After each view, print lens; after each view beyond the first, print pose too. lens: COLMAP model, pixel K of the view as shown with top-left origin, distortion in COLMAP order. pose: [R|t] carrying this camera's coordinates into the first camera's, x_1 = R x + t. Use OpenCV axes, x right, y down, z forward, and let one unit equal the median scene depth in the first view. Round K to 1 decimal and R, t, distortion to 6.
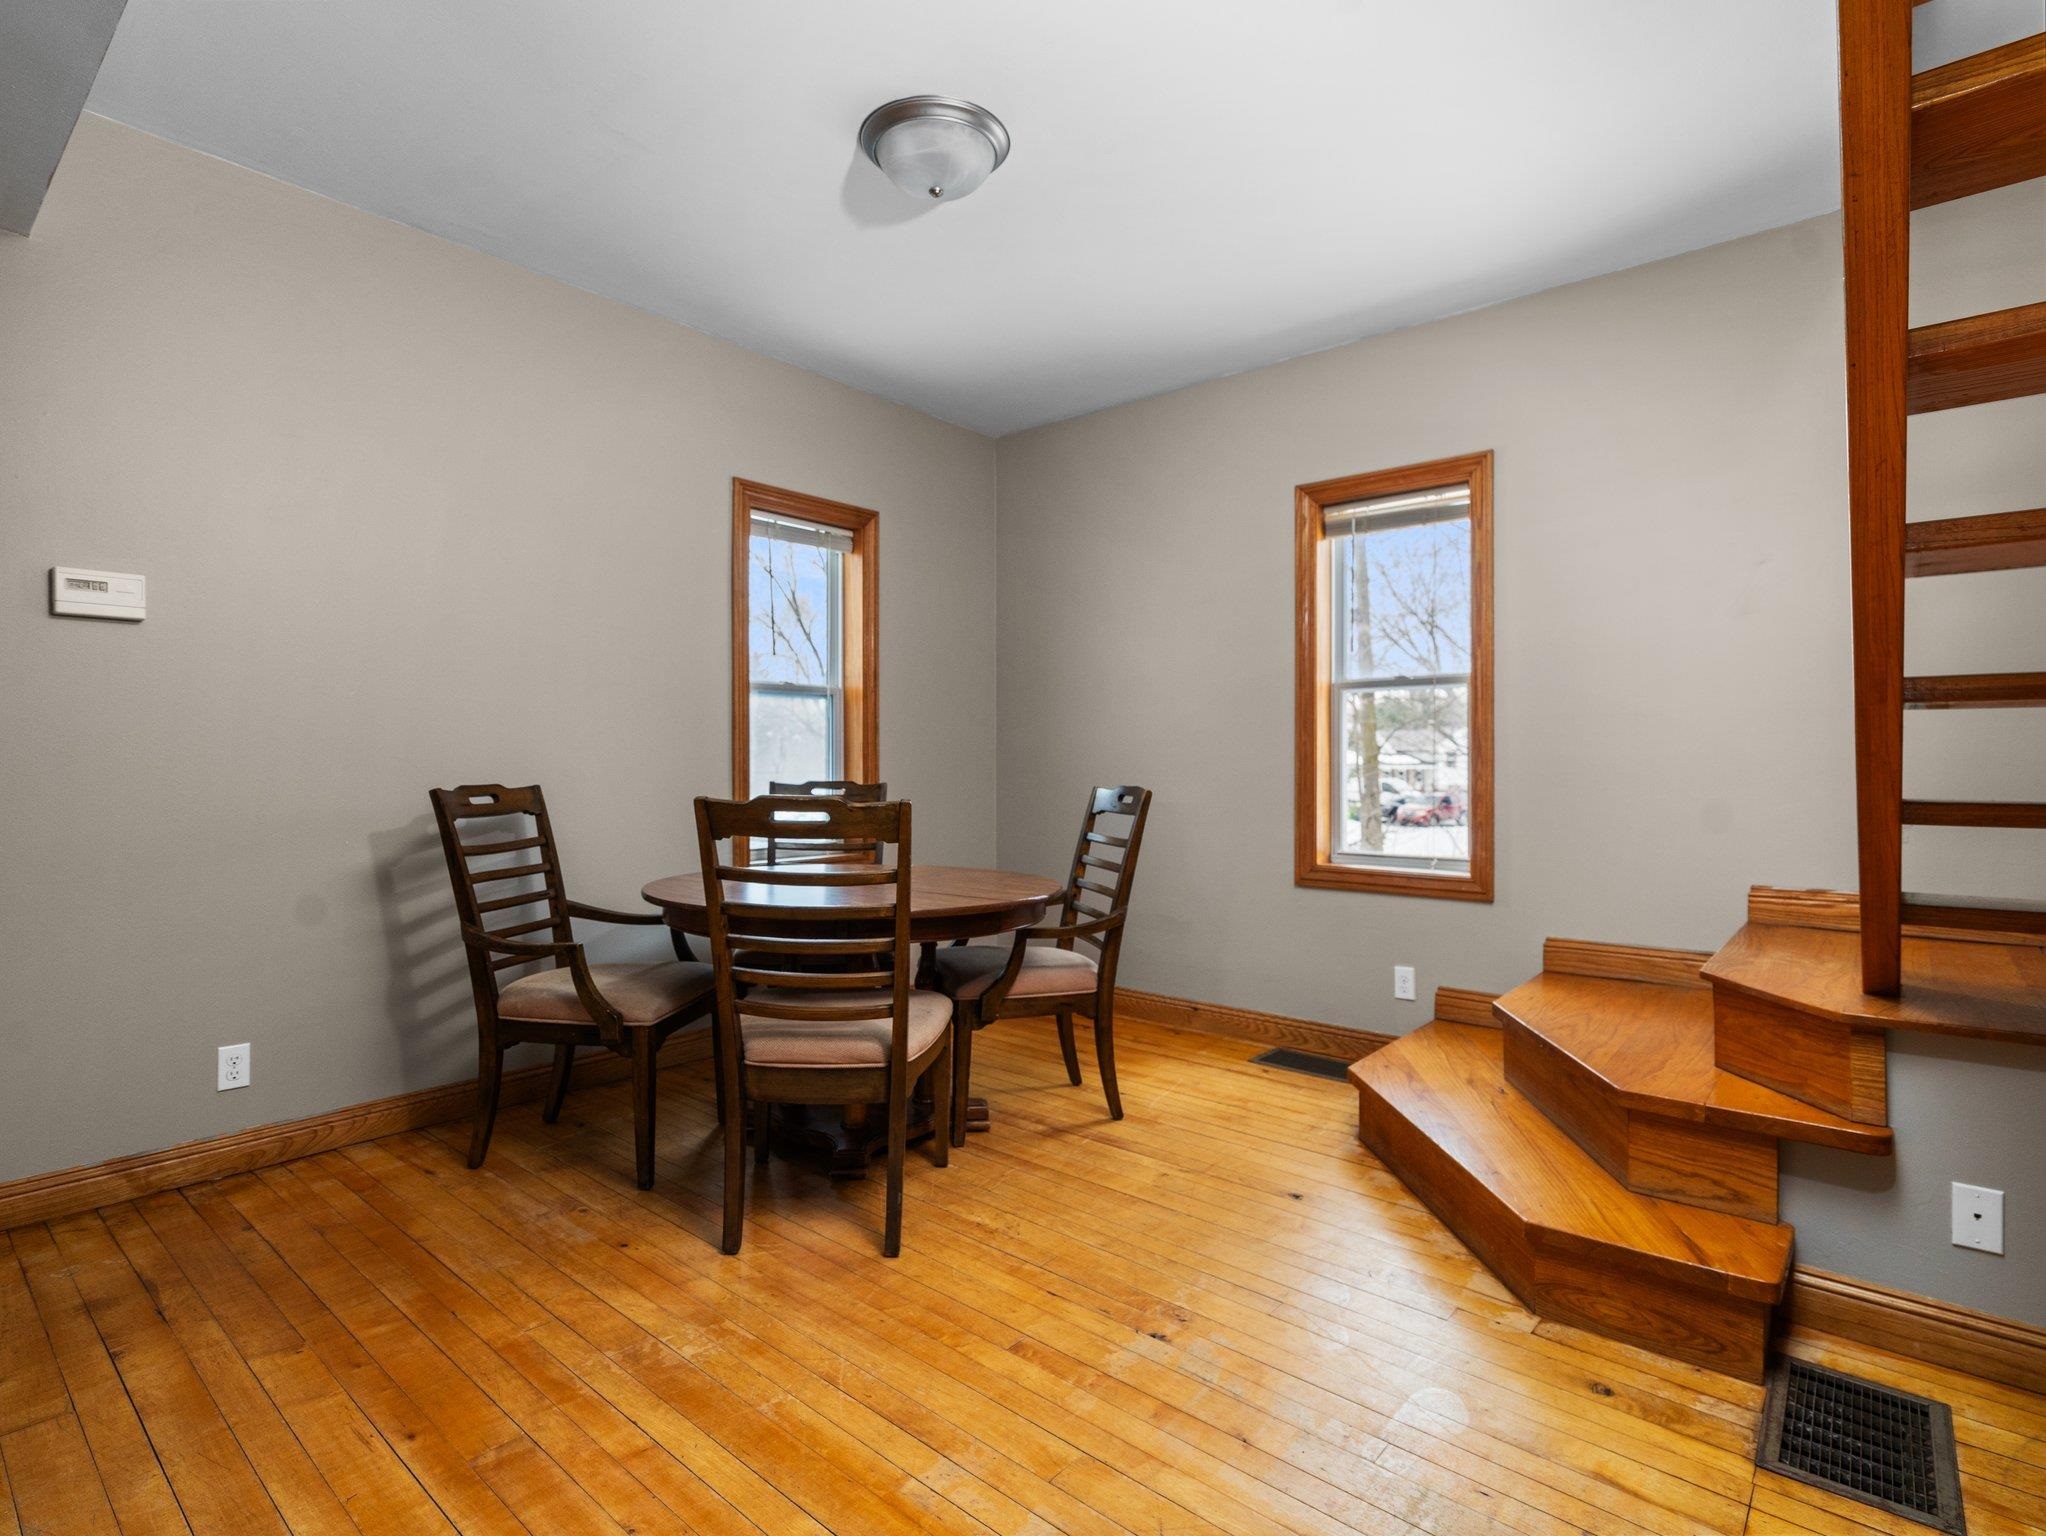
lens RADIAL K [[1044.3, 0, 1011.7], [0, 1044.3, 767.3], [0, 0, 1]] dist [-0.005281, -0.000665]
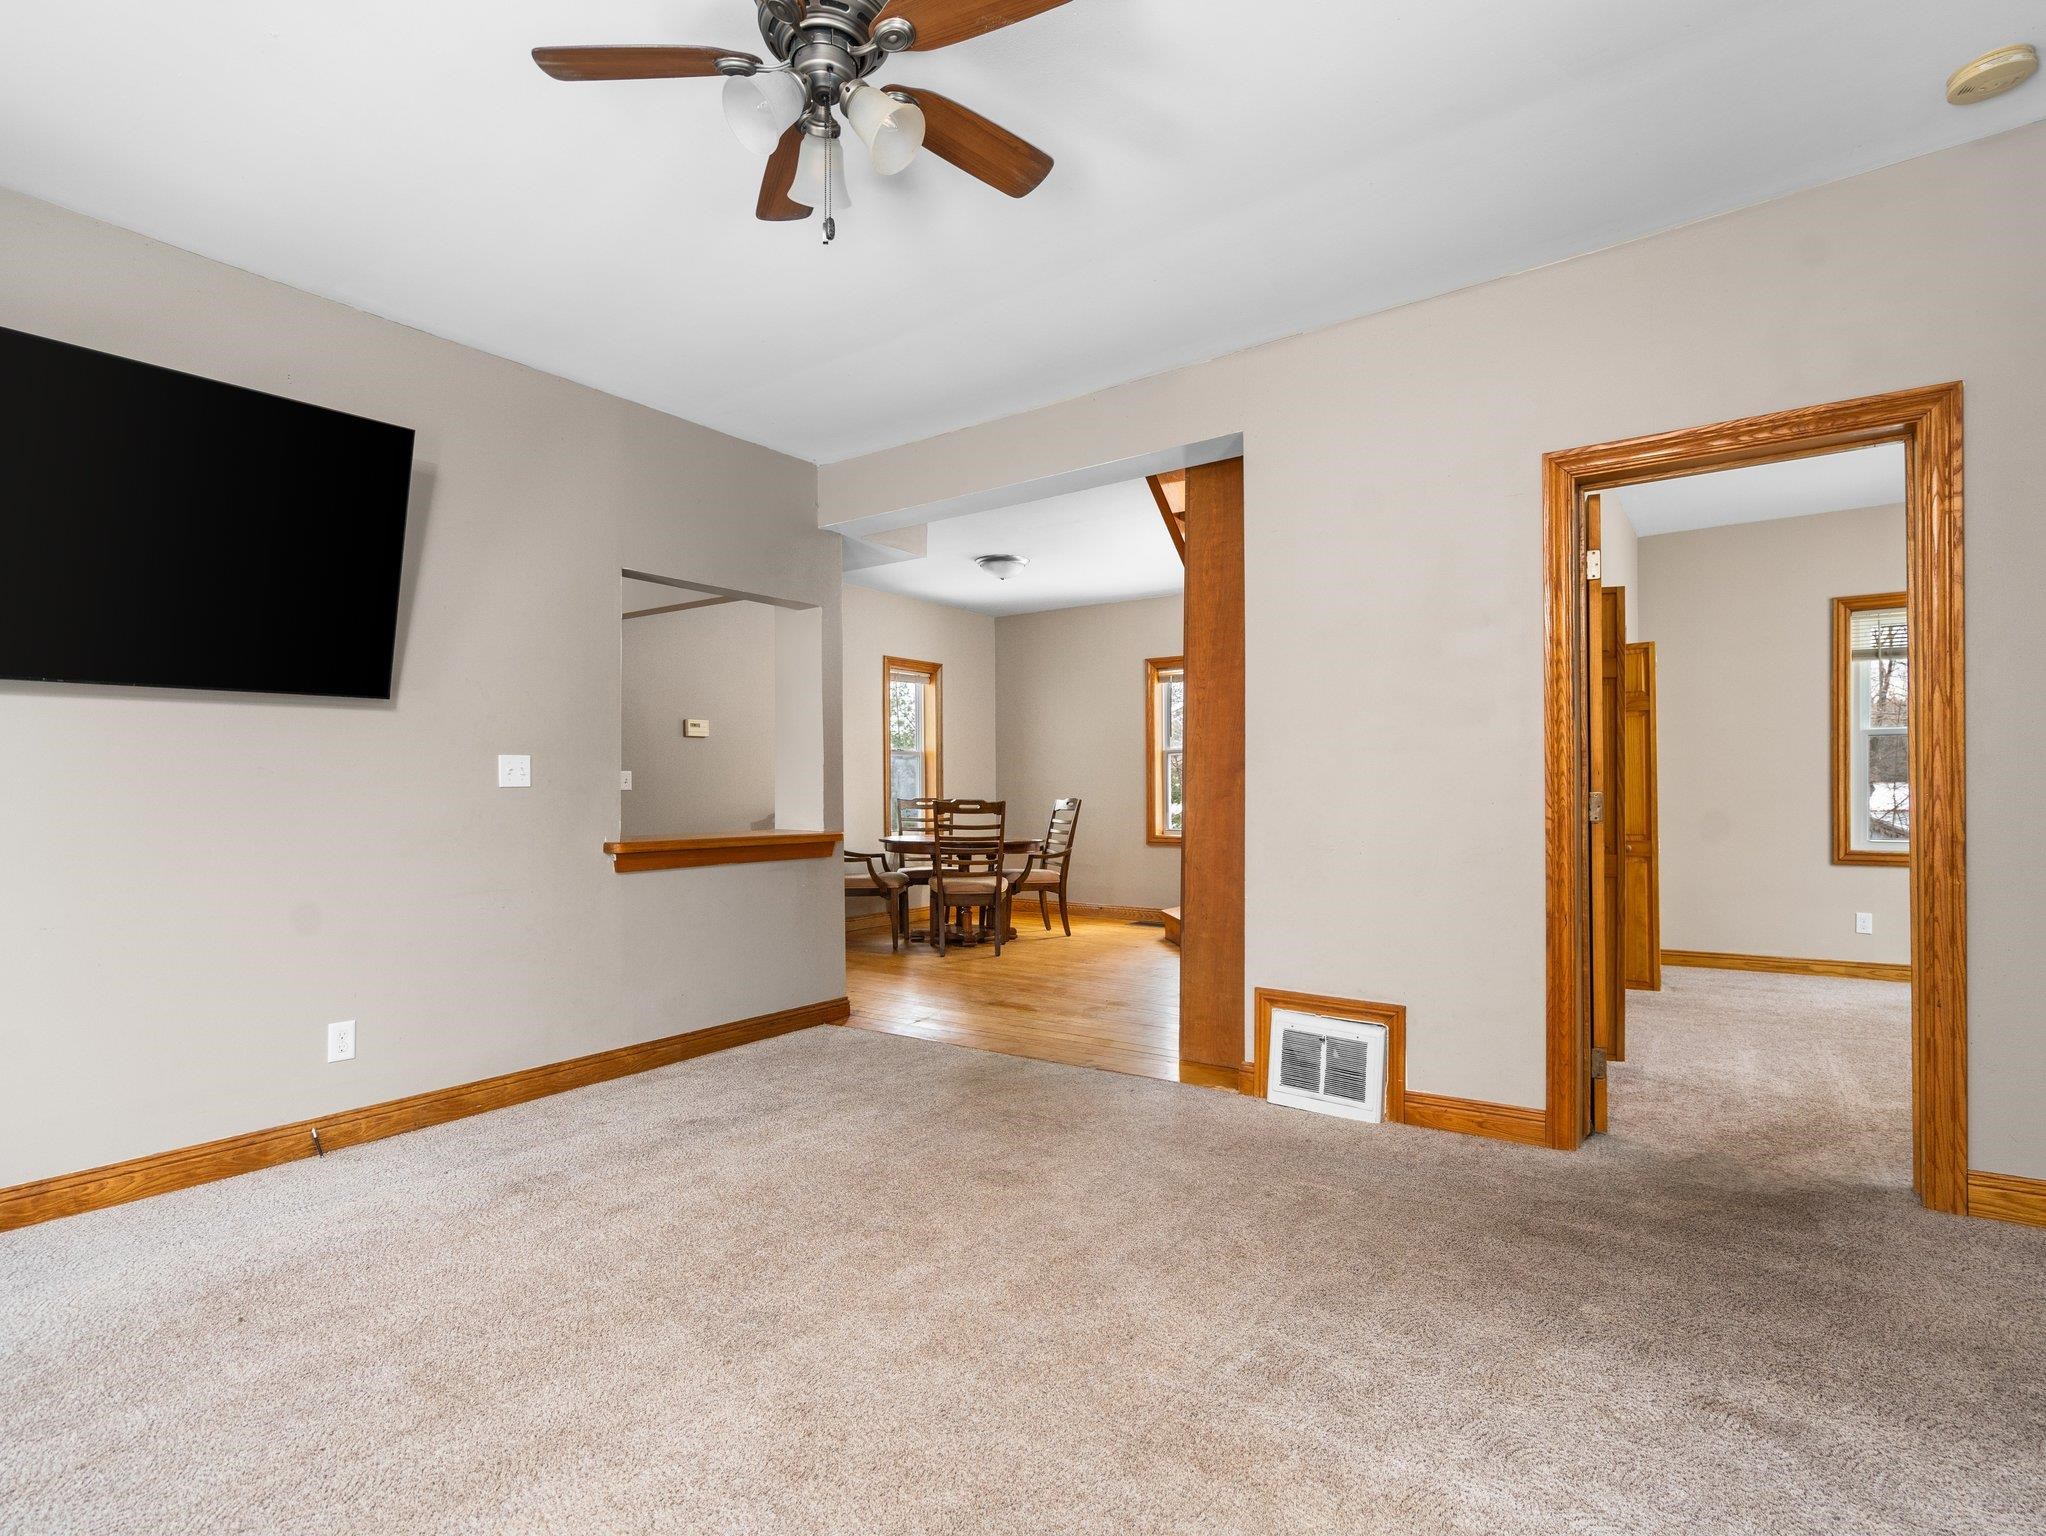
lens RADIAL K [[1049.9, 0, 1019.8], [0, 1049.9, 779.2], [0, 0, 1]] dist [-0.000105, 0.000600]
pose [[0.995337, -0.005401, 0.096307, -0.223305], [0.006633, 0.999900, -0.012473, 0.003811], [-0.096230, 0.013054, 0.995273, -1.295591]]
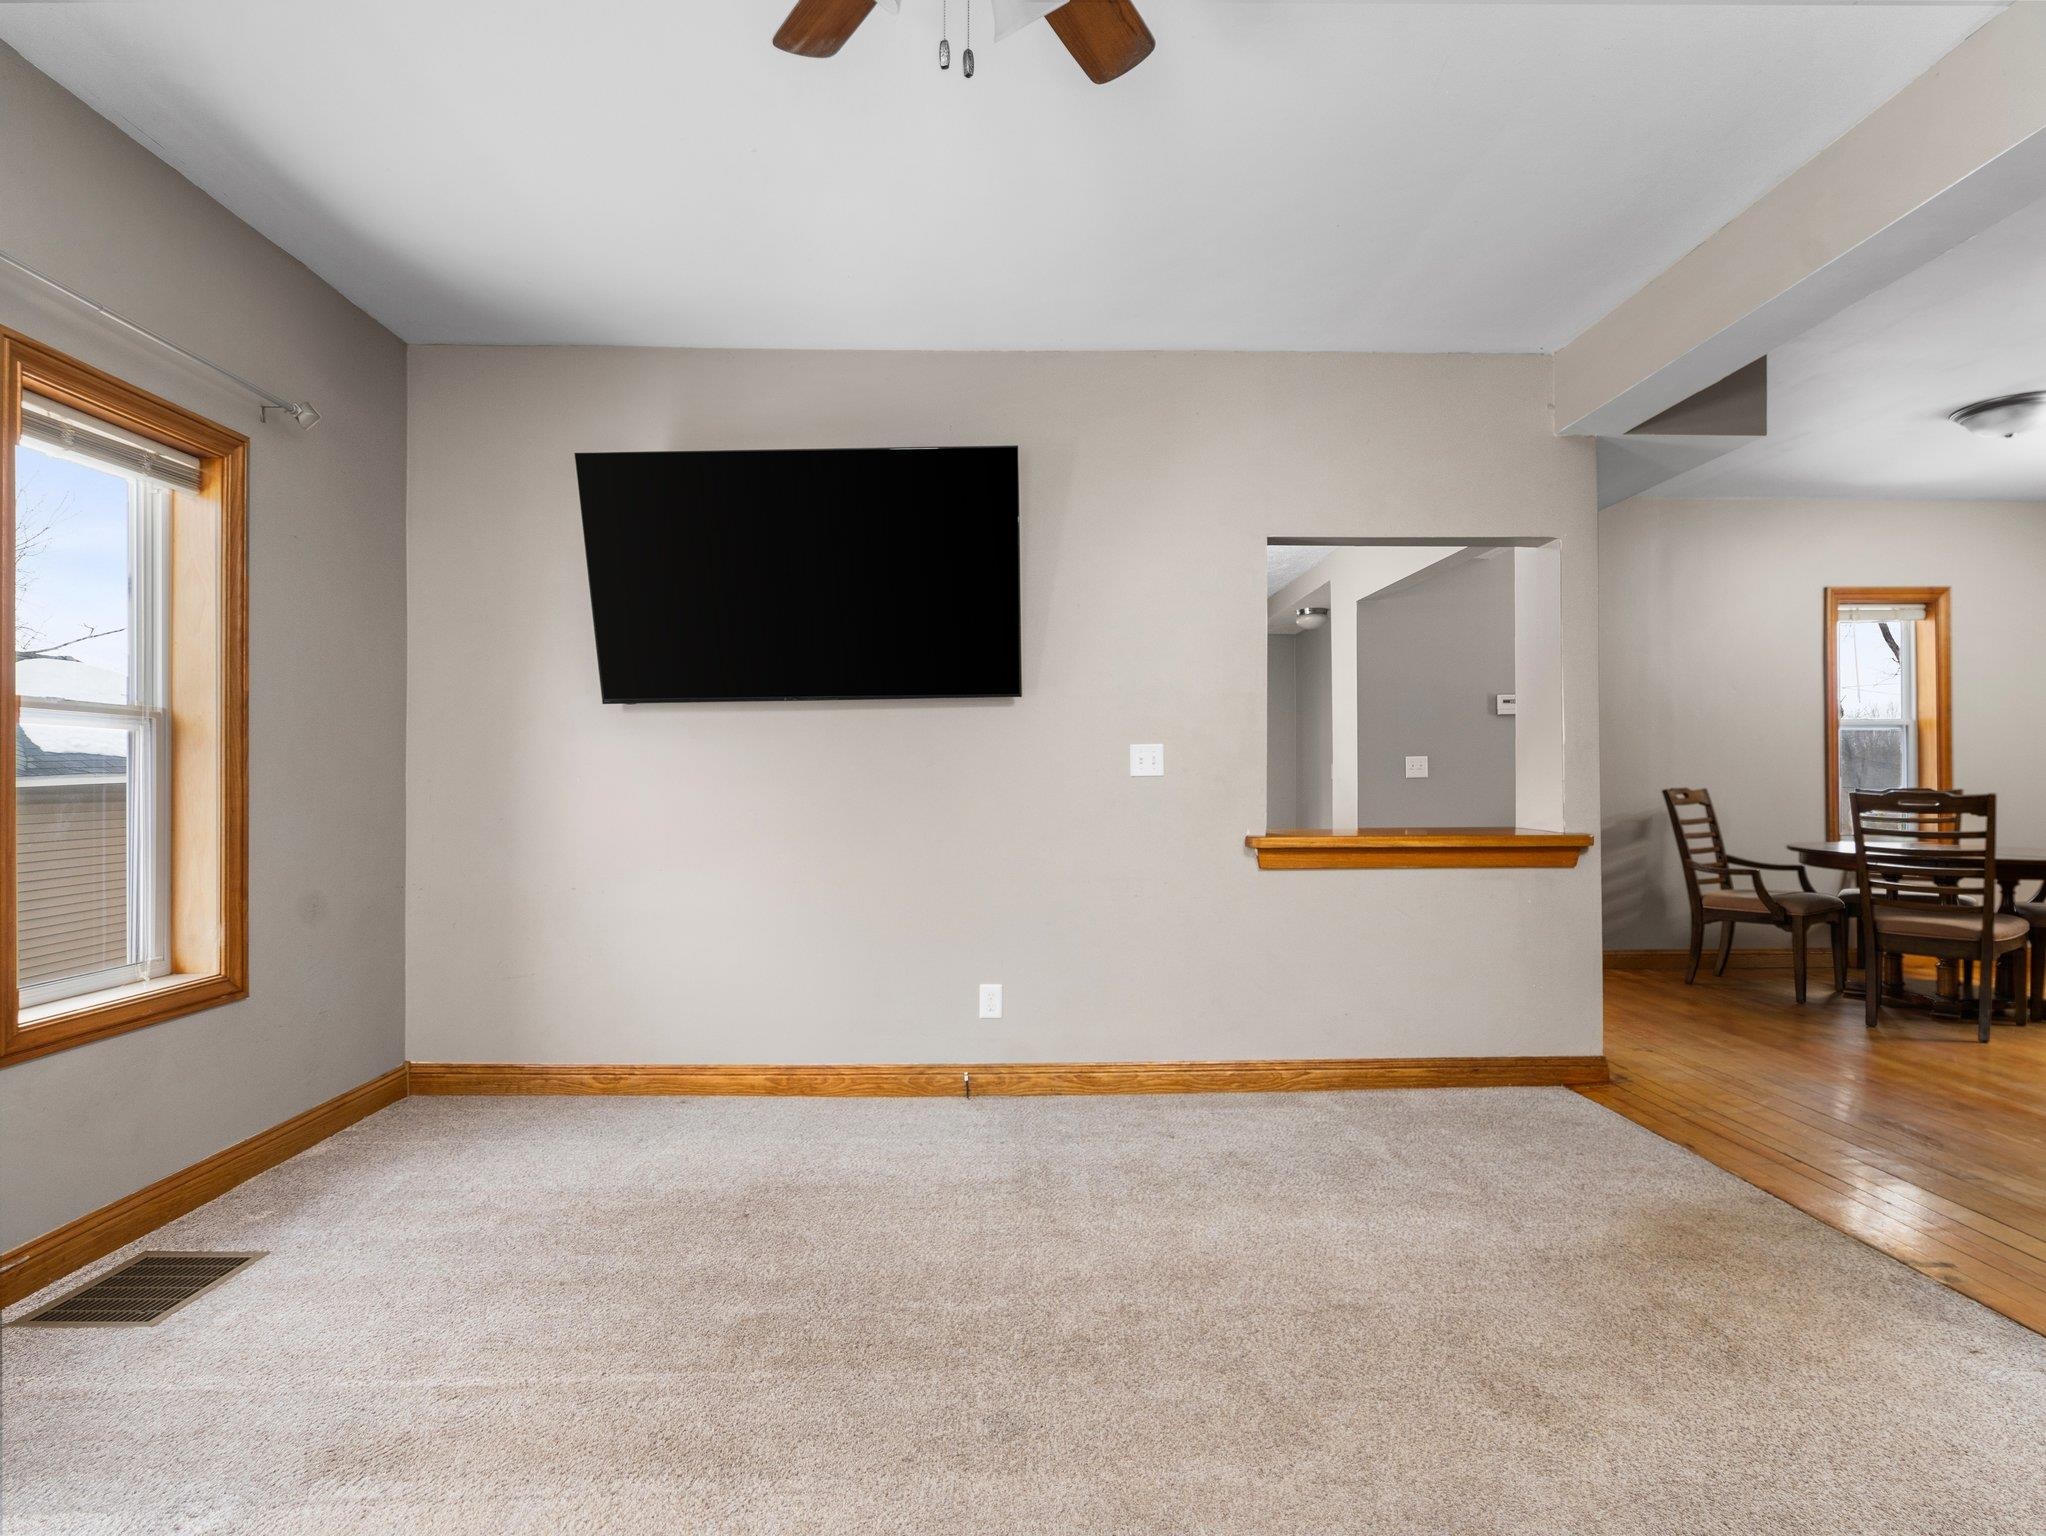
lens RADIAL K [[1044.3, 0, 1011.7], [0, 1044.3, 767.3], [0, 0, 1]] dist [-0.005281, -0.000665]
pose [[0.668399, -0.015311, -0.743646, 0.071048], [0.005315, 0.999861, -0.015809, 0.002169], [0.743784, 0.006614, 0.668387, -0.989318]]
